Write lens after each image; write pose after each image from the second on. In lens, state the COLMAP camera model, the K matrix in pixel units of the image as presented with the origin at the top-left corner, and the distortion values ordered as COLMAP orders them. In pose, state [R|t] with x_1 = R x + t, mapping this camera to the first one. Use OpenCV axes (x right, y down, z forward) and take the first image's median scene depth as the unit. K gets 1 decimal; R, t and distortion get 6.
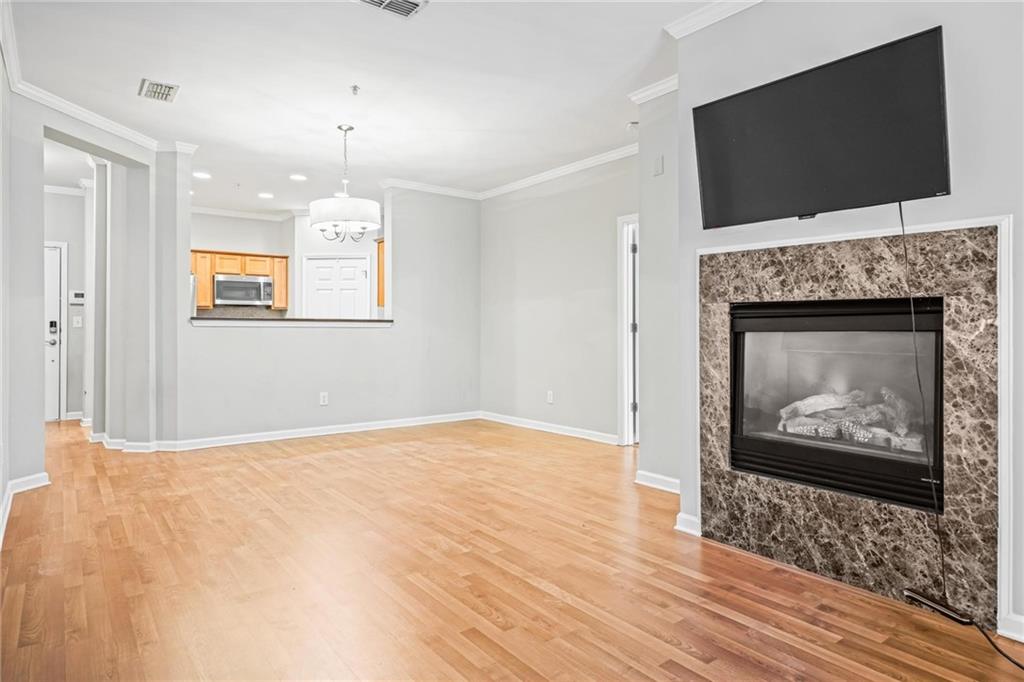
lens RADIAL K [[602.7, 0, 513.5], [0, 602.7, 324.6], [0, 0, 1]] dist [-0.000725, -0.000417]
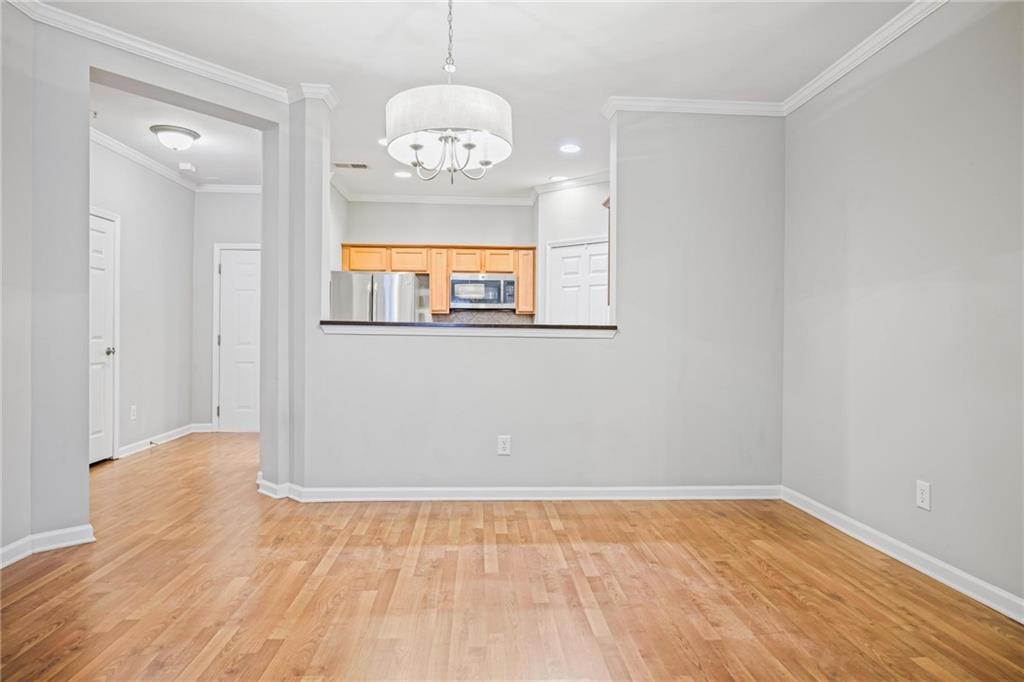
lens RADIAL K [[591.4, 0, 511.1], [0, 591.4, 340.0], [0, 0, 1]] dist [0.002114, 0.001198]
pose [[0.829922, 0.012405, -0.557742, 0.044651], [-0.006476, 0.999900, 0.012603, -0.000150], [0.557843, -0.006847, 0.829919, 0.397814]]
